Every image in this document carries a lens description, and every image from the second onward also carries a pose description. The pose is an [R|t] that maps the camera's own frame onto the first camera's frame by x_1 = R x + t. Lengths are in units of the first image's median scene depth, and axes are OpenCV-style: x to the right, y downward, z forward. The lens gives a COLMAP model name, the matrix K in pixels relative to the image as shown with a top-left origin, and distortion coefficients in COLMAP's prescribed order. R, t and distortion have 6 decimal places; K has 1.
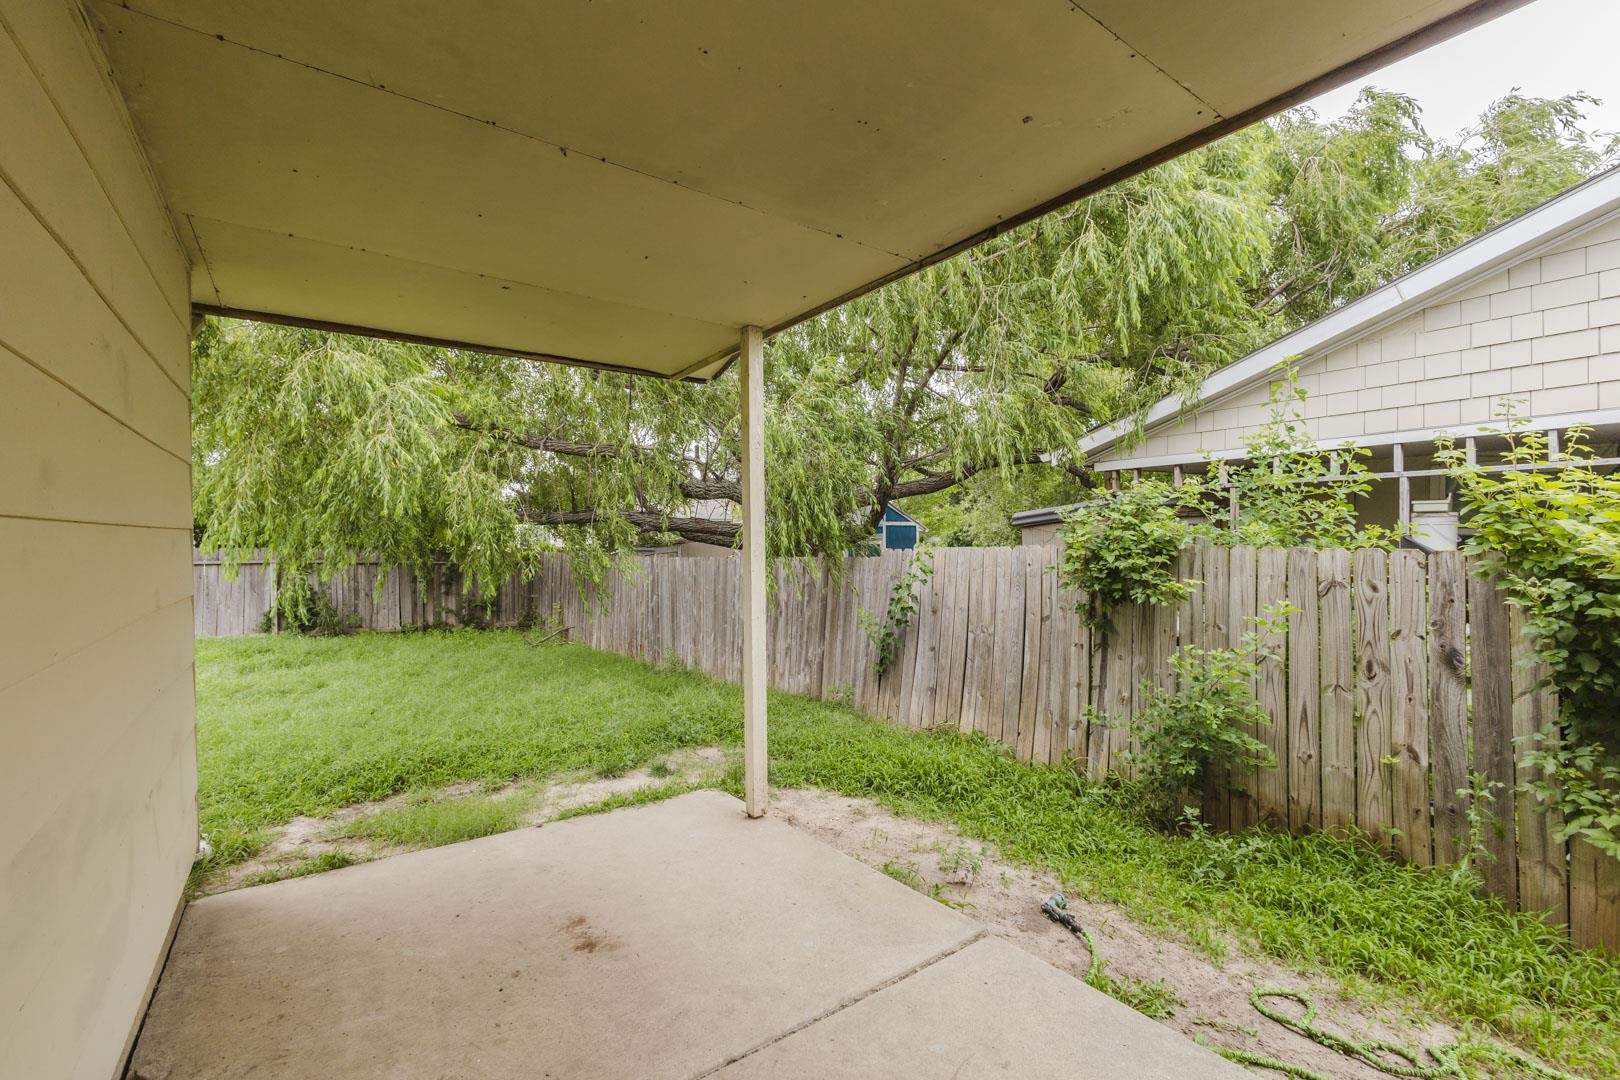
lens RADIAL K [[686.6, 0, 815.4], [0, 686.6, 536.4], [0, 0, 1]] dist [-0.000029, -0.000162]
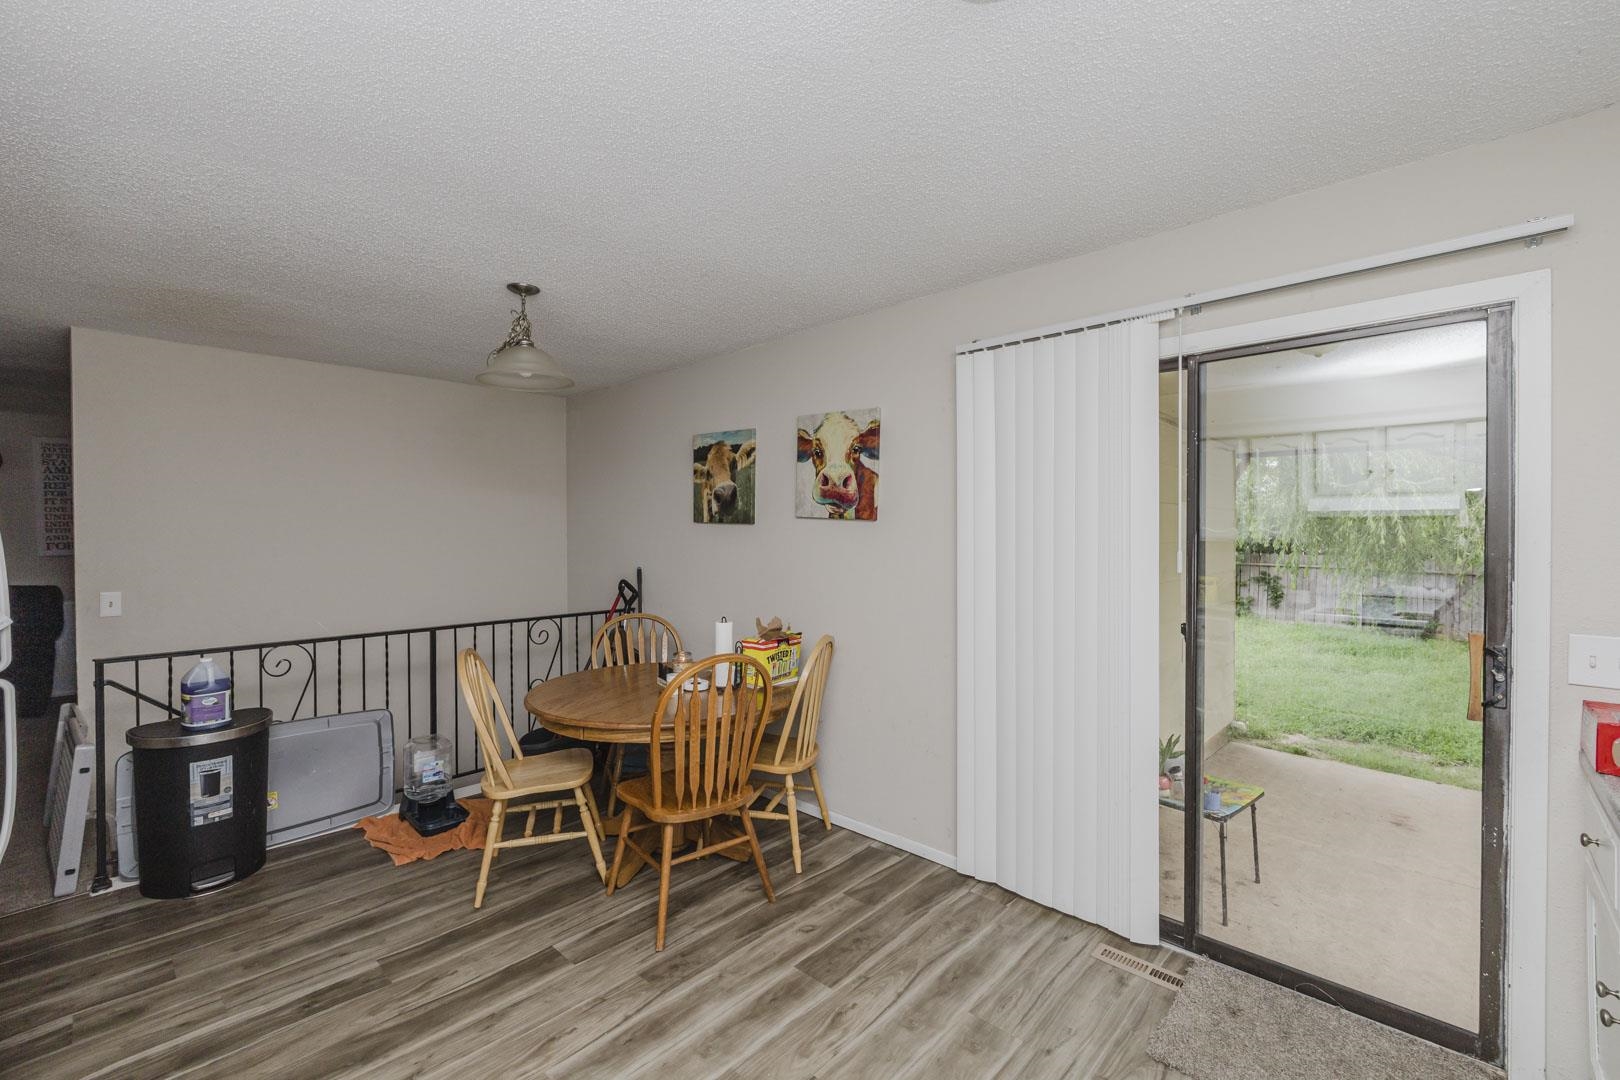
lens RADIAL K [[686.6, 0, 815.4], [0, 686.6, 536.4], [0, 0, 1]] dist [-0.000029, -0.000162]
pose [[0.185030, 0.012736, -0.982650, 0.777460], [0.000412, 0.999915, 0.013037, -0.111011], [0.982733, -0.002817, 0.185009, -0.547045]]
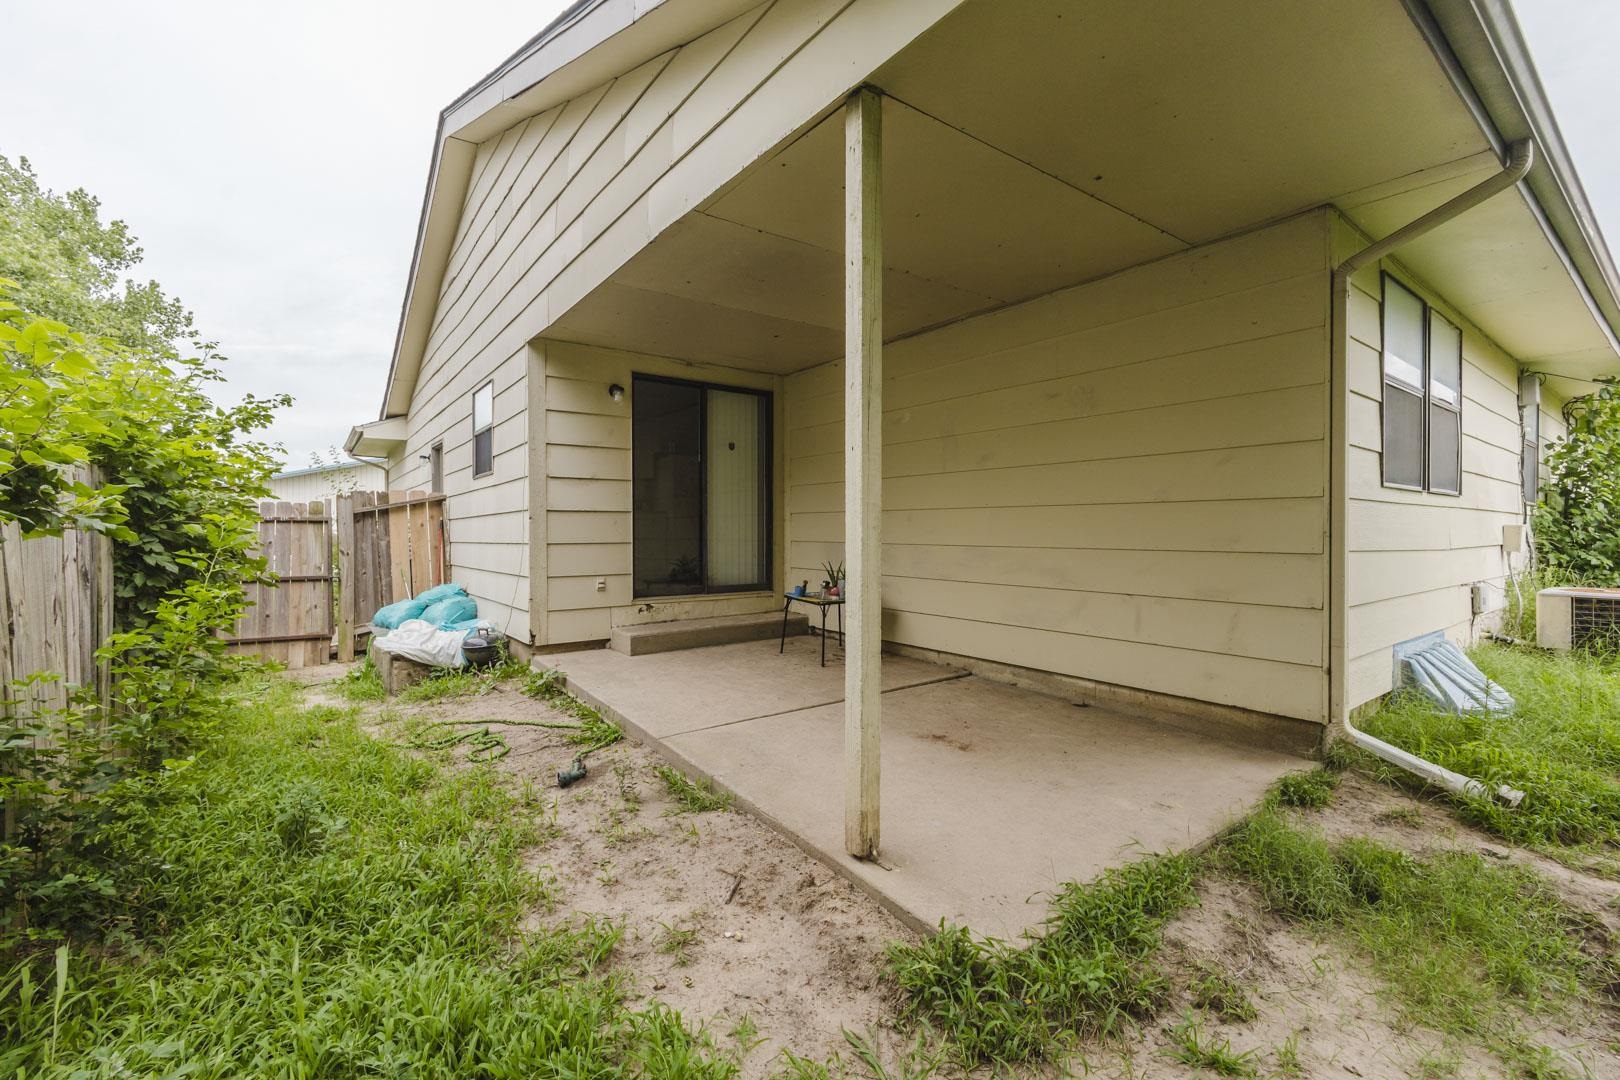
lens RADIAL K [[686.6, 0, 815.4], [0, 686.6, 536.4], [0, 0, 1]] dist [-0.000029, -0.000162]
pose [[-0.999856, 0.006084, -0.015813, -0.033309], [0.005897, 0.999912, 0.011842, 0.105825], [0.015883, 0.011747, -0.999805, 1.740067]]
